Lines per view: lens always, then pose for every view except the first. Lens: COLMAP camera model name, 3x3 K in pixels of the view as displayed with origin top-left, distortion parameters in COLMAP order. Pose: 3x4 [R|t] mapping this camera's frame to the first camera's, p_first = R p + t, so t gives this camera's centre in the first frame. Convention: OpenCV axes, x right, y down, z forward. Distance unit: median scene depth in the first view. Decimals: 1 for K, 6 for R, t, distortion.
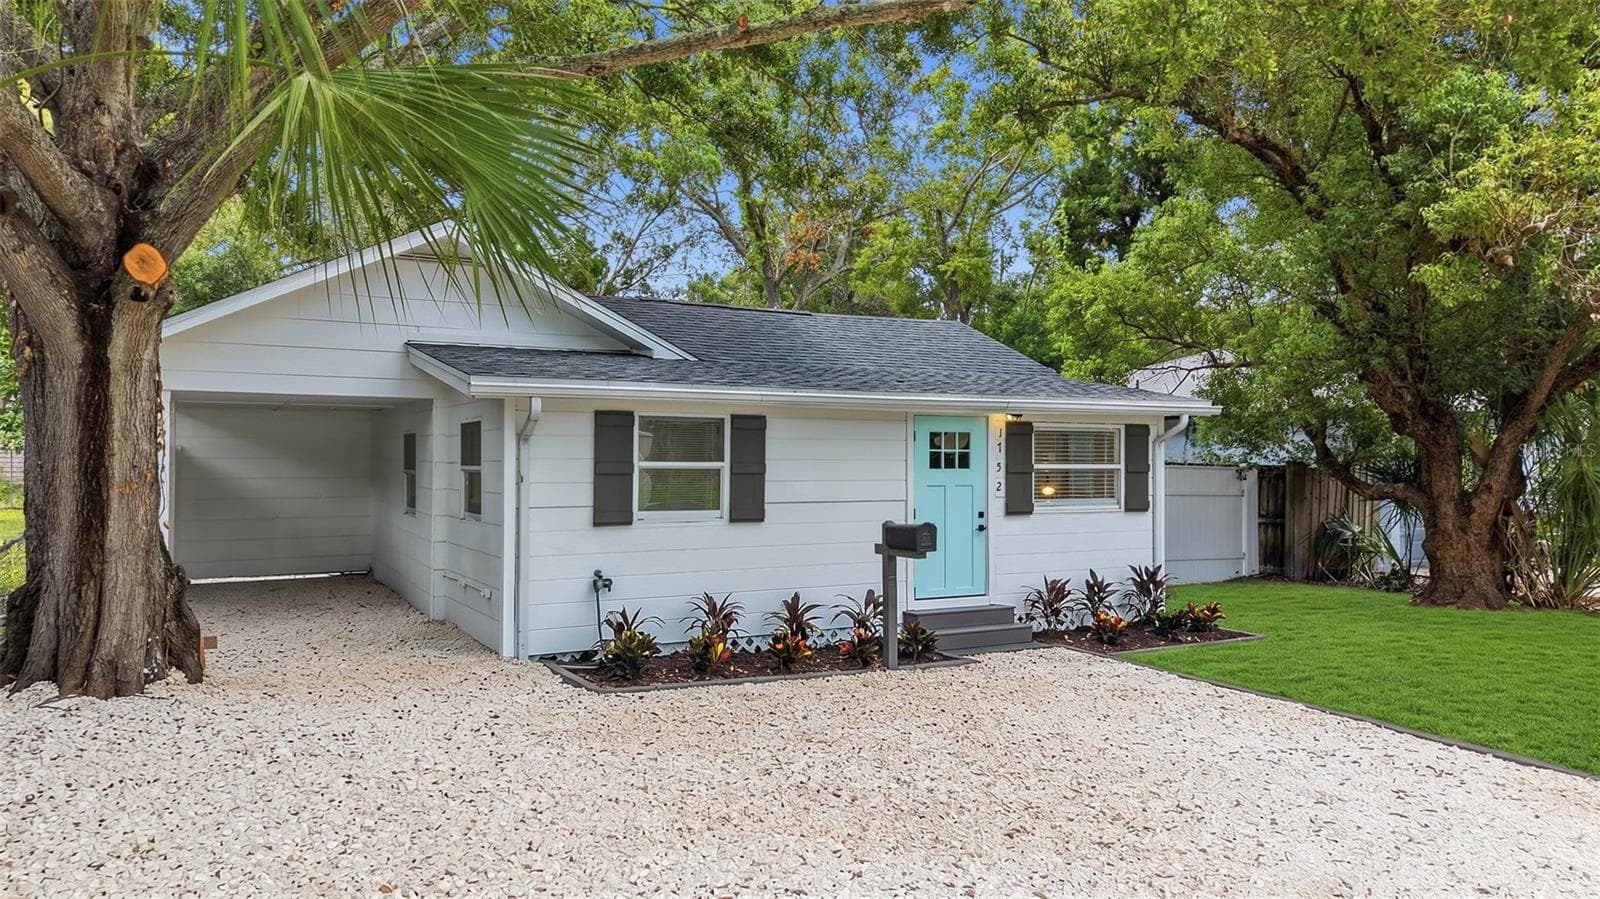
lens RADIAL K [[1051.3, 0, 800.0], [0, 1051.3, 449.5], [0, 0, 1]] dist [0.072054, -0.083126]
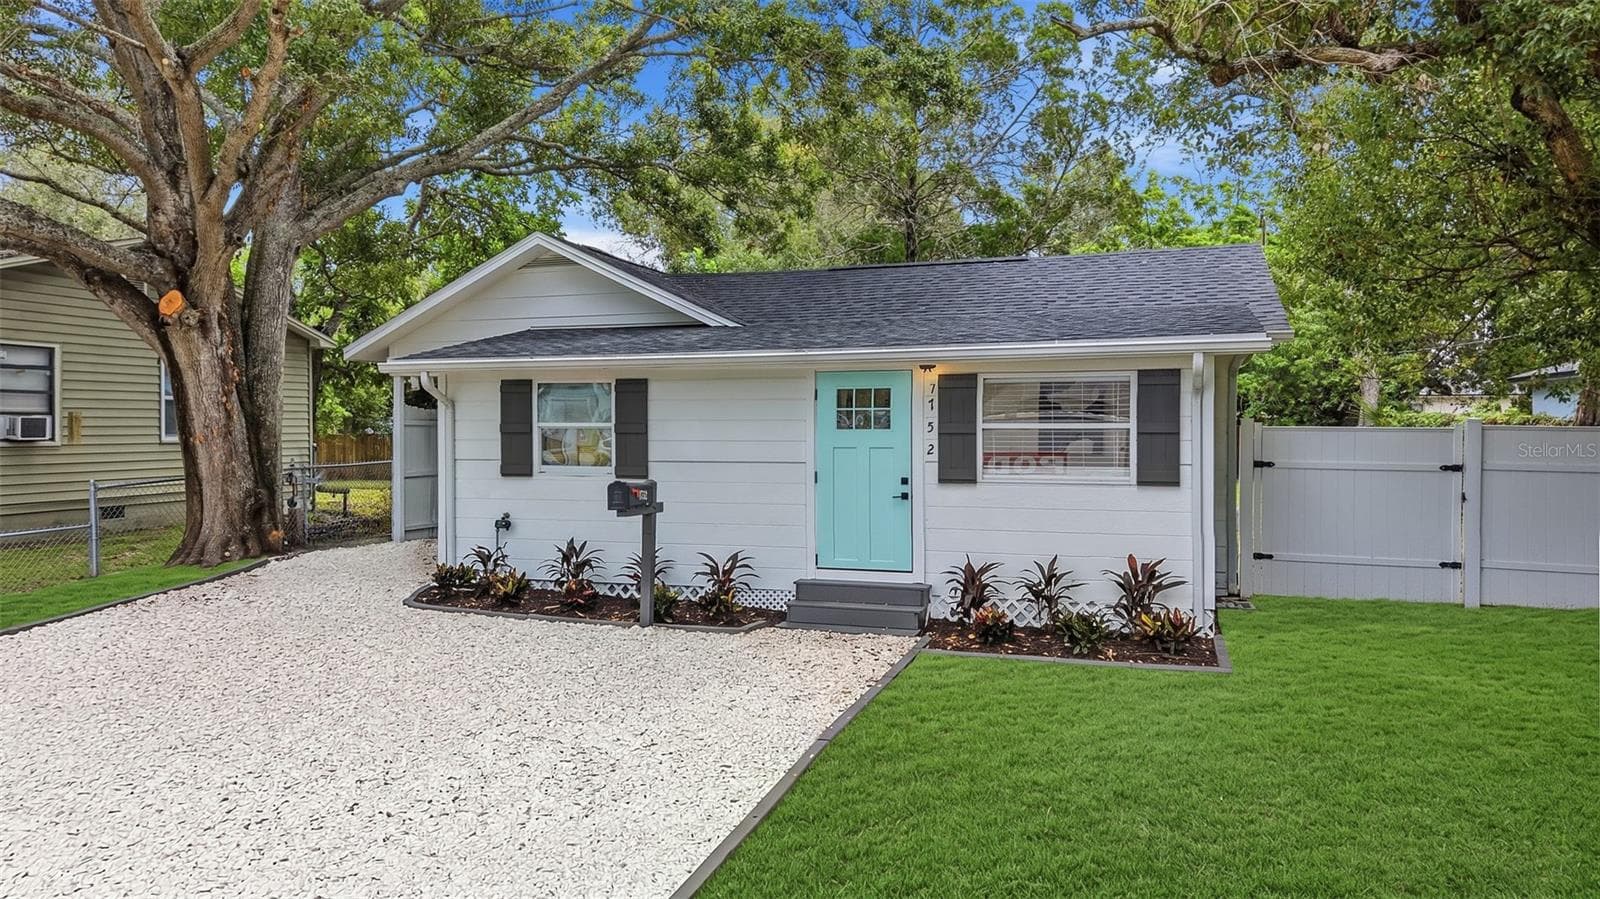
lens RADIAL K [[1051.3, 0, 800.0], [0, 1051.3, 449.5], [0, 0, 1]] dist [0.072054, -0.083126]
pose [[0.701679, 0.010335, -0.712418, 0.745758], [0.011449, 0.999602, 0.025778, 0.011936], [0.712401, -0.026244, 0.701282, 0.324356]]
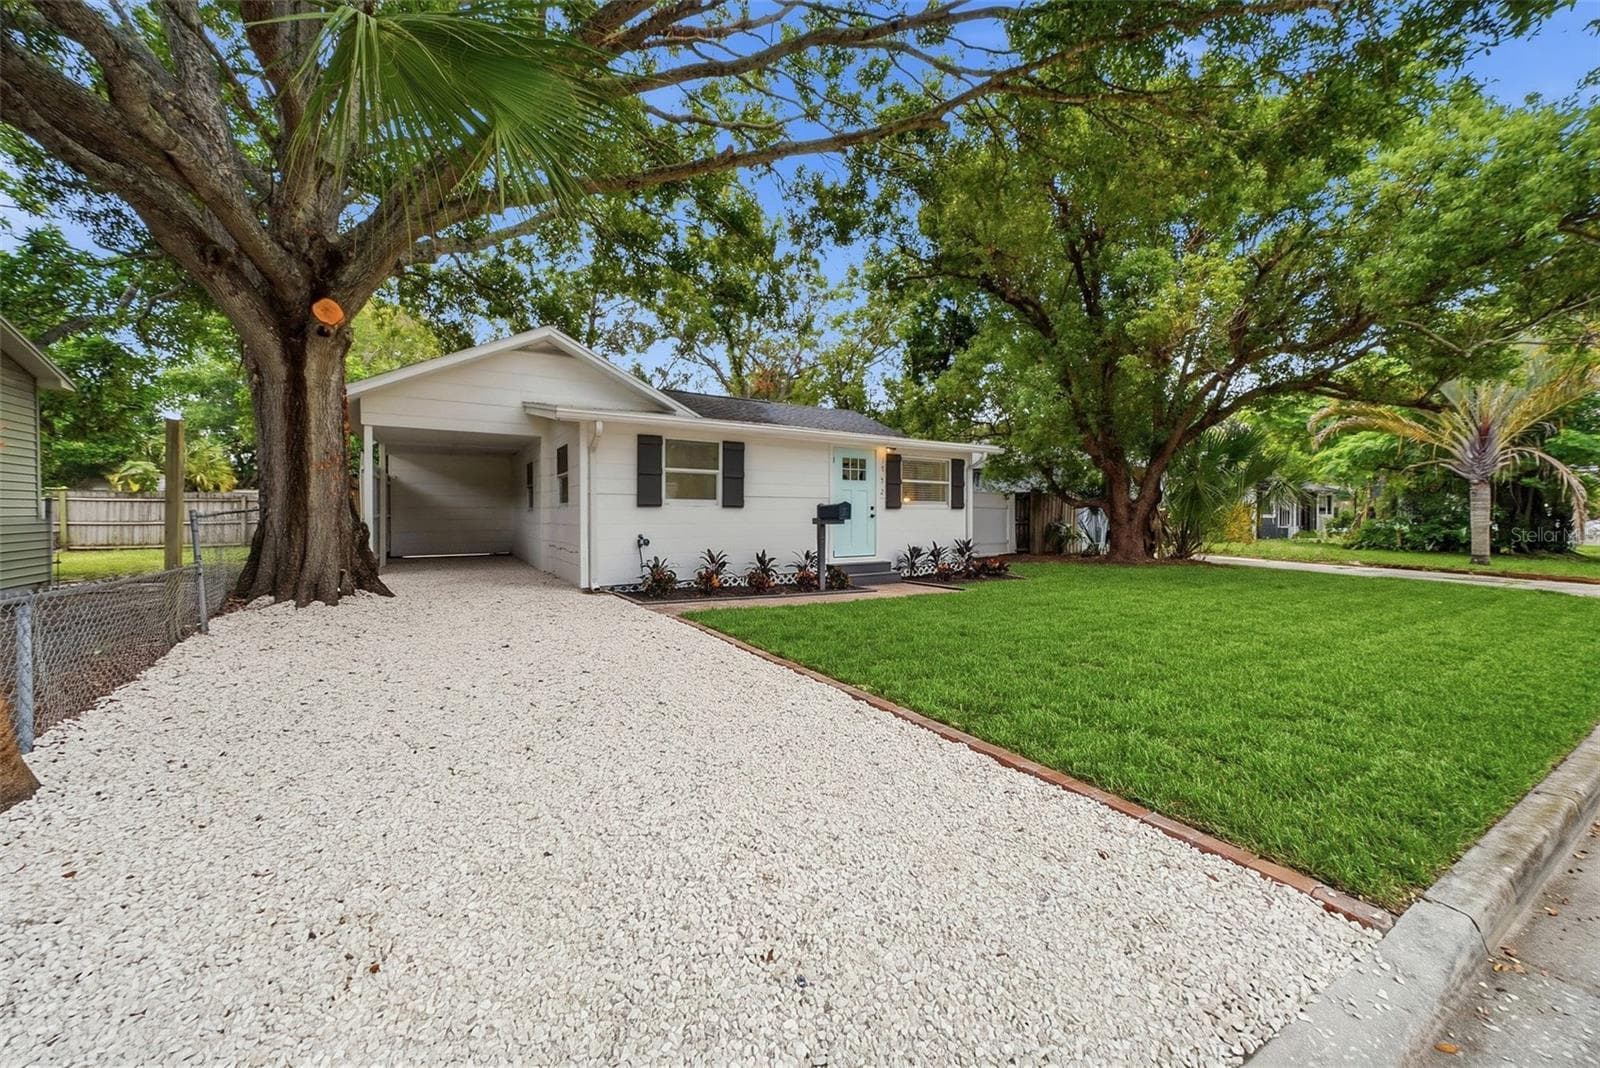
lens RADIAL K [[558.0, 0, 798.0], [0, 558.0, 516.2], [0, 0, 1]] dist [-0.016876, 0.000094]
pose [[0.997660, -0.003176, 0.068295, -0.008310], [0.002077, 0.999867, 0.016154, 0.060714], [-0.068337, -0.015975, 0.997534, 0.113328]]
